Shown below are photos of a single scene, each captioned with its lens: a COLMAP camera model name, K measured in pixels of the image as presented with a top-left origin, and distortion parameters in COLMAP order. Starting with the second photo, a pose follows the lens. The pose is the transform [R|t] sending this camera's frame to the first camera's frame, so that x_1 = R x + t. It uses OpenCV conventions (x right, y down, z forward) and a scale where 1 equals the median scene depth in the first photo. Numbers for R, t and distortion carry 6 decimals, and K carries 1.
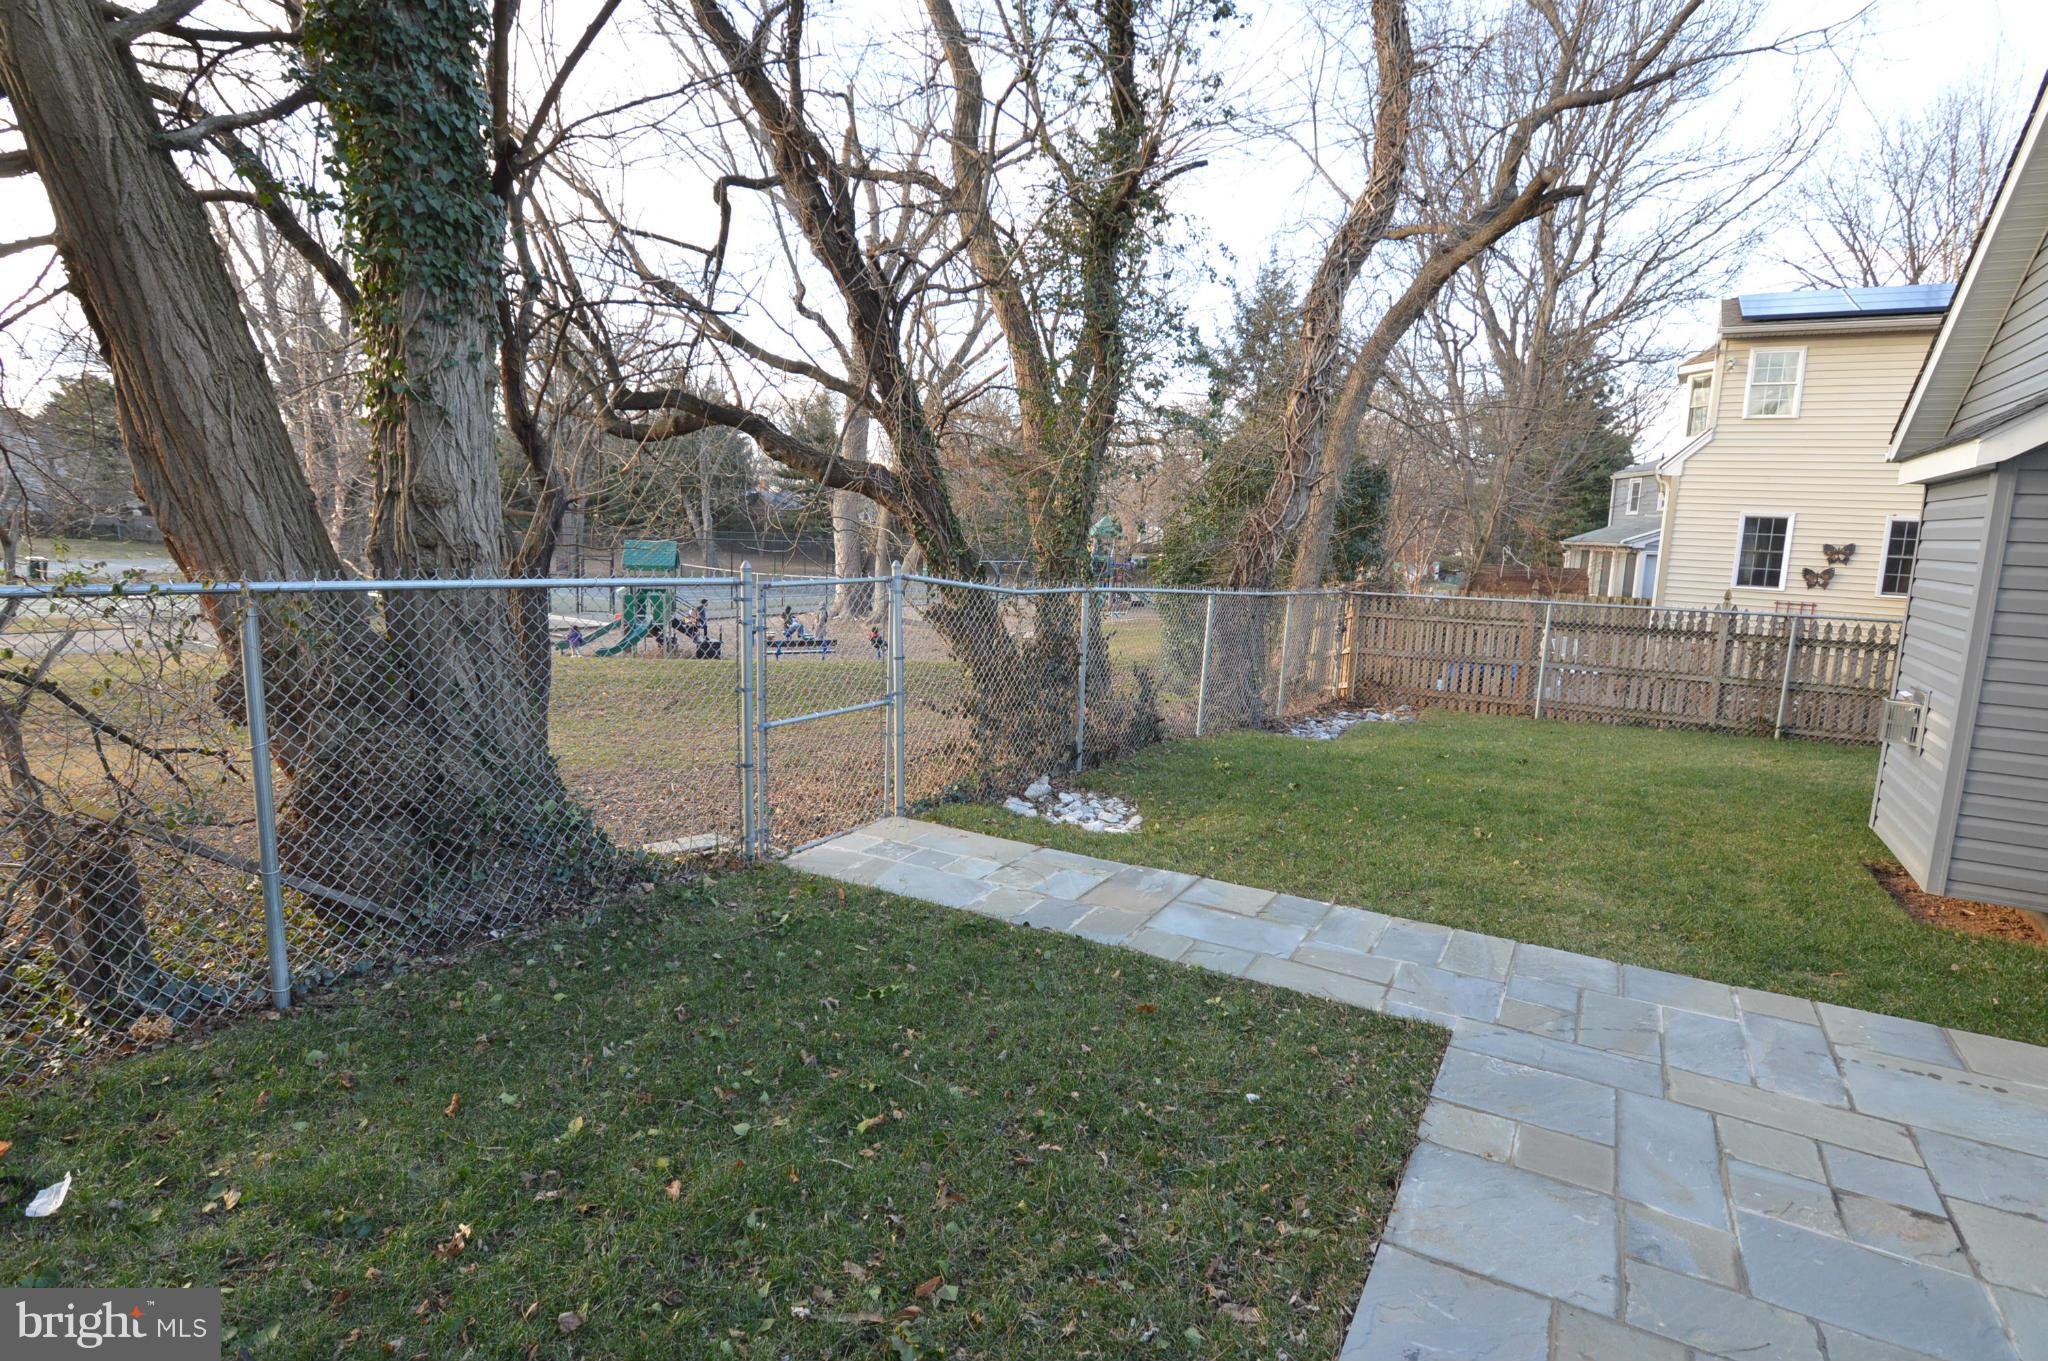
lens RADIAL K [[1010.7, 0, 1019.7], [0, 1010.7, 681.7], [0, 0, 1]] dist [-0.014052, -0.000939]
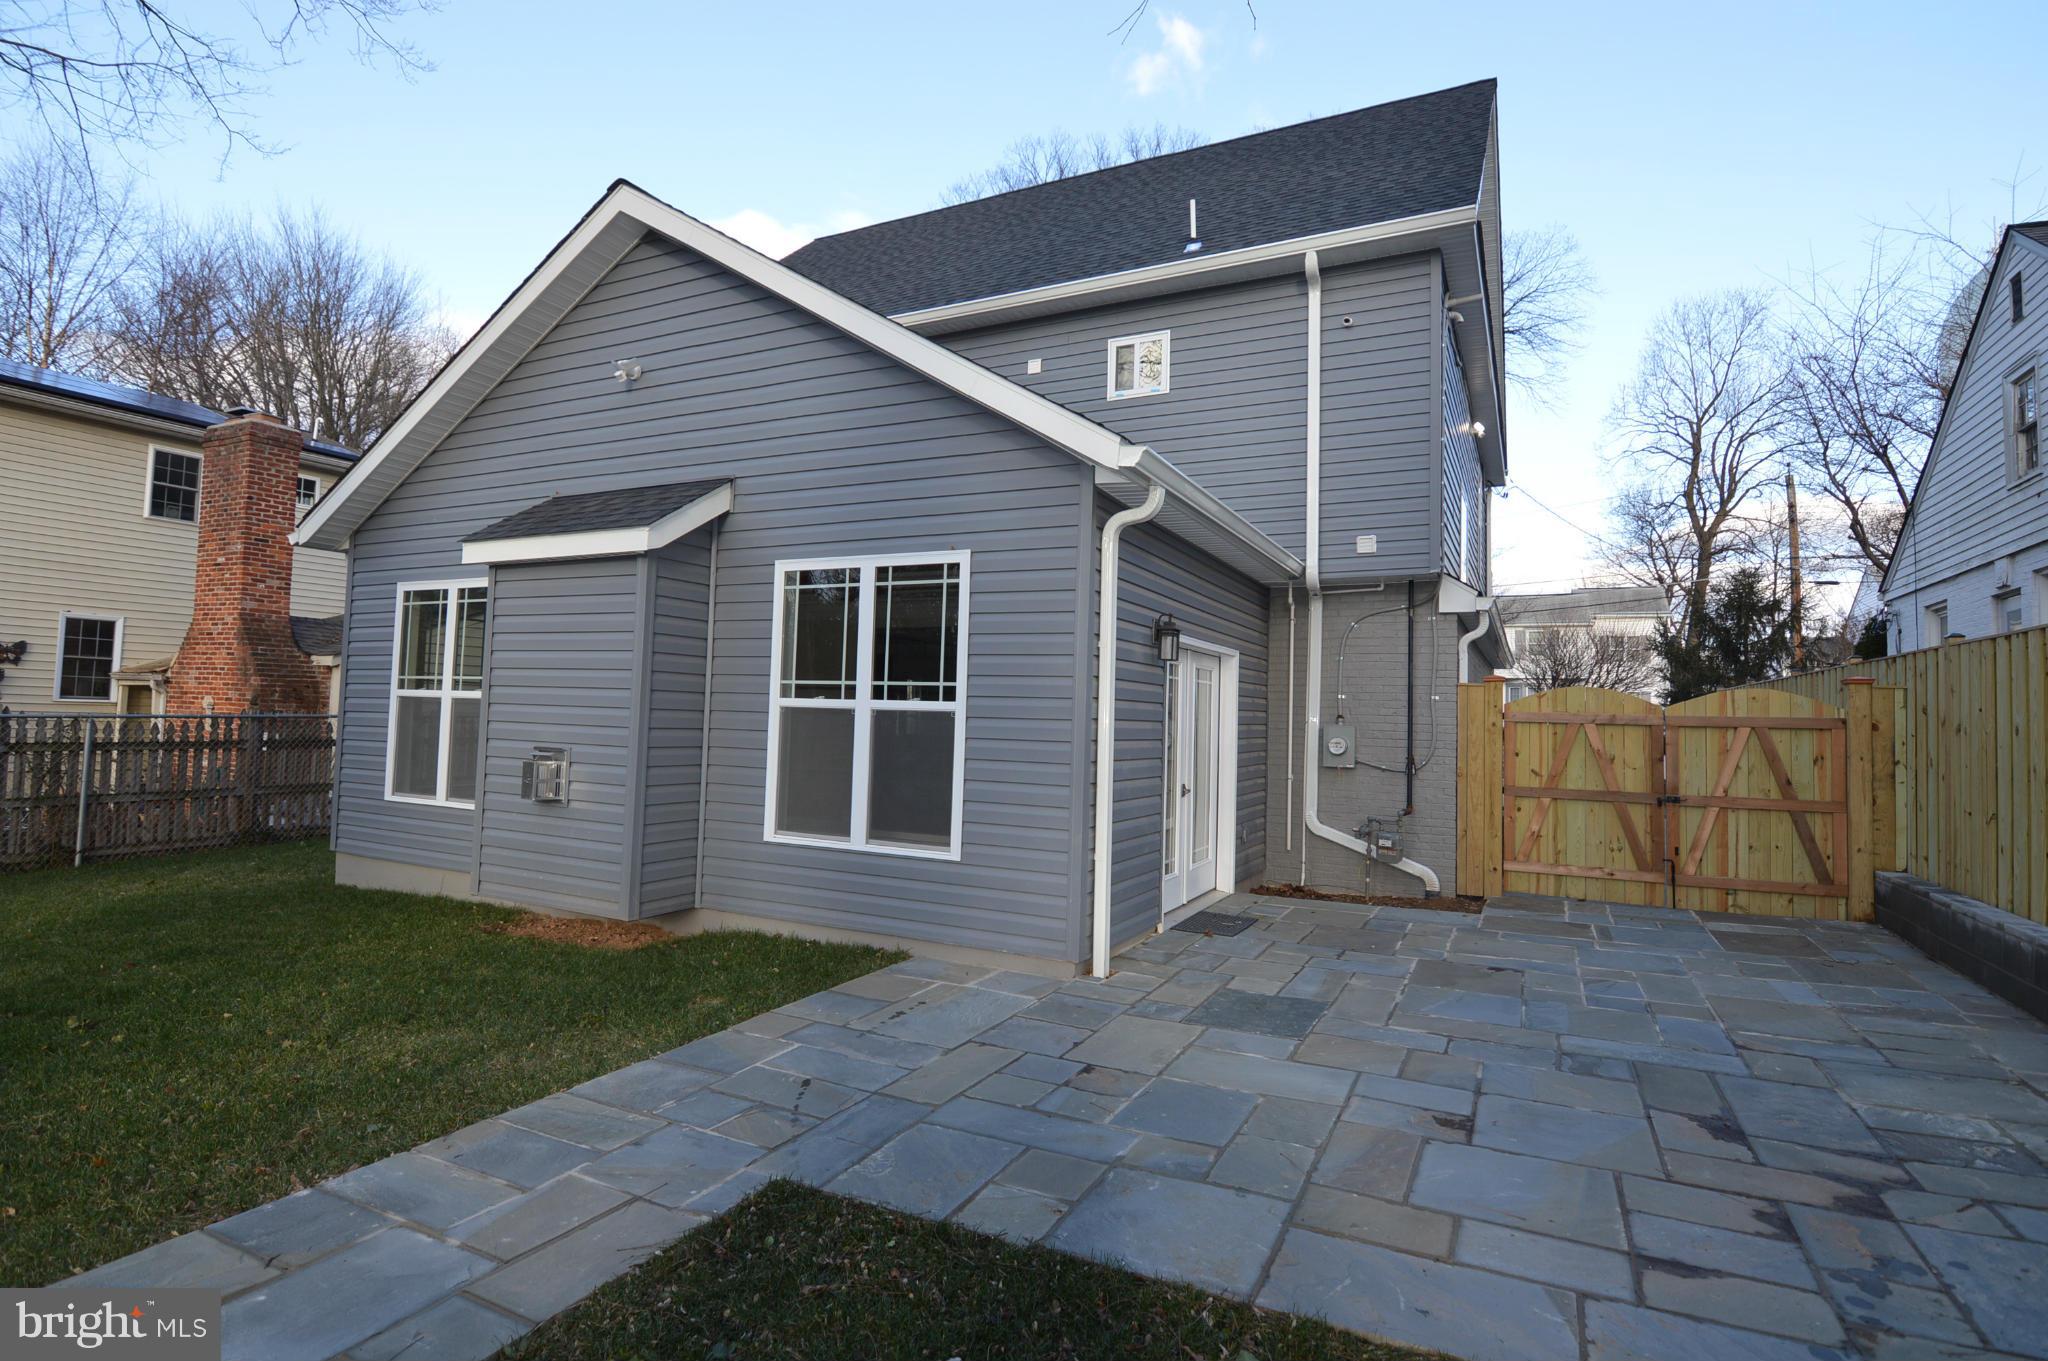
lens RADIAL K [[1010.7, 0, 1019.2], [0, 1010.7, 673.3], [0, 0, 1]] dist [-0.014052, -0.000939]
pose [[-0.065030, 0.005731, 0.997867, -0.286319], [0.124307, 0.992241, 0.002402, -0.014940], [-0.990111, 0.124198, -0.065238, 0.656585]]
